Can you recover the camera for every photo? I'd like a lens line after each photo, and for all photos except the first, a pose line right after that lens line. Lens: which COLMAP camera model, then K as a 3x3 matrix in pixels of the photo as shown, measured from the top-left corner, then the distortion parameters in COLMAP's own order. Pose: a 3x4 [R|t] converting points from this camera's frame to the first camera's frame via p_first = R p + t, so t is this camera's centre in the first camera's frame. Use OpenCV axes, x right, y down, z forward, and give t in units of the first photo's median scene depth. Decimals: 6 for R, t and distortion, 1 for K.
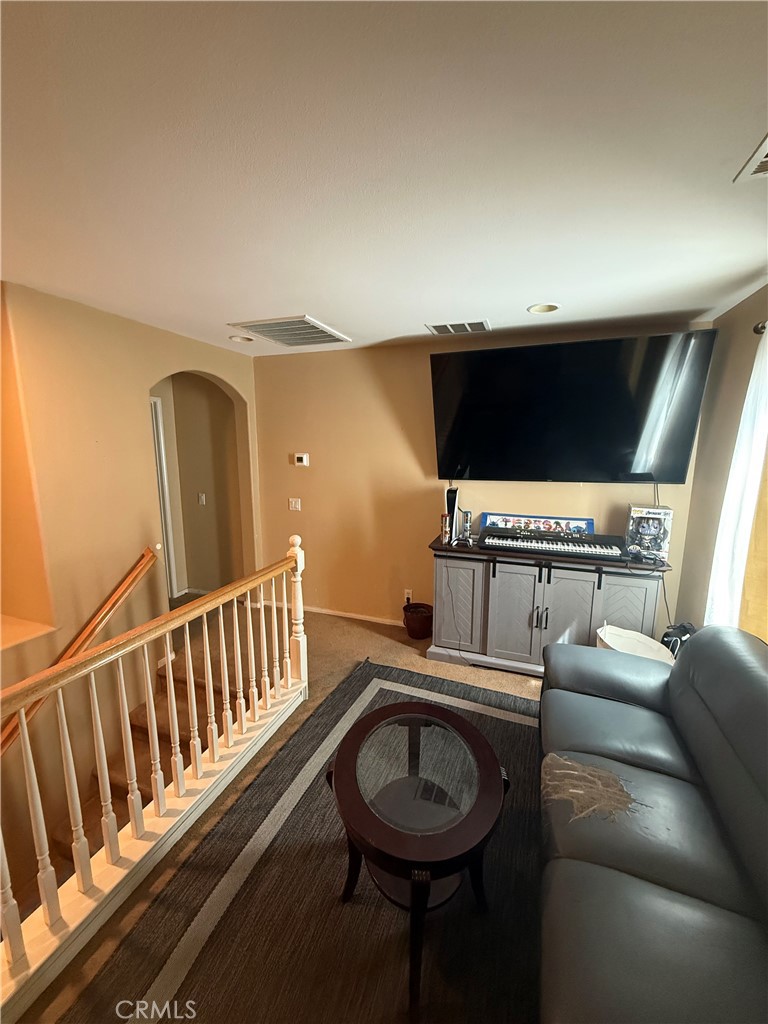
lens RADIAL K [[412.6, 0, 385.6], [0, 412.6, 511.0], [0, 0, 1]] dist [0.001673, 0.000026]
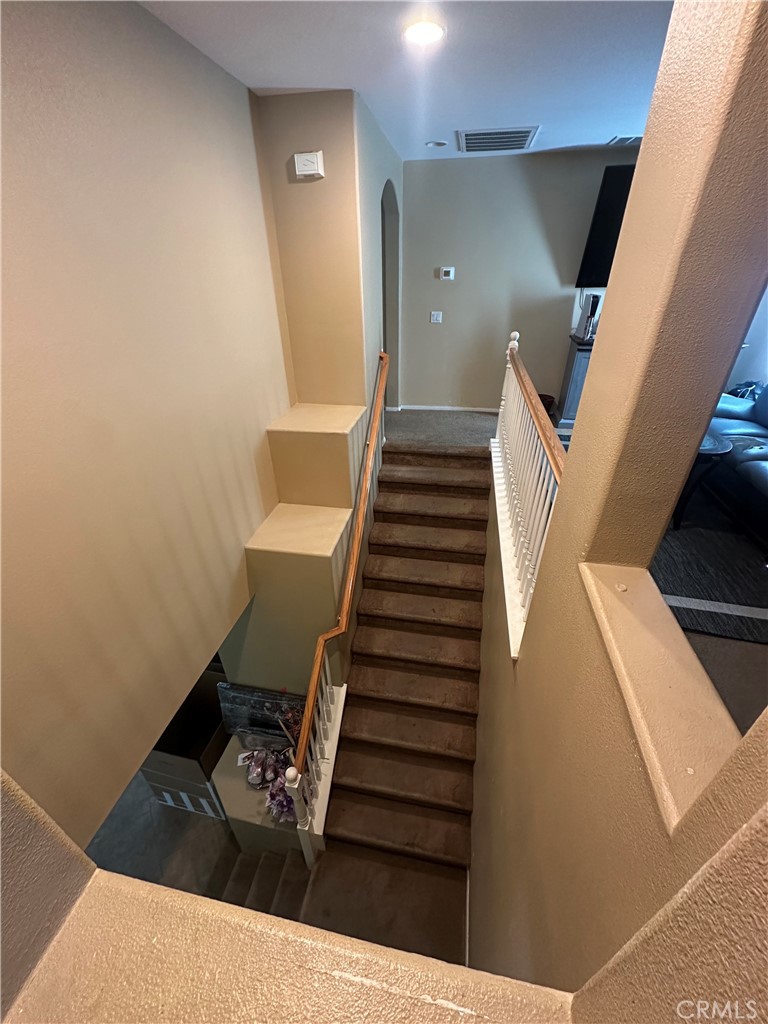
lens RADIAL K [[409.6, 0, 381.8], [0, 409.6, 510.6], [0, 0, 1]] dist [-0.000481, 0.000018]
pose [[0.986552, -0.097504, 0.131183, -0.671565], [0.042637, 0.928318, 0.369335, 0.067850], [-0.157792, -0.358775, 0.919990, -0.293139]]
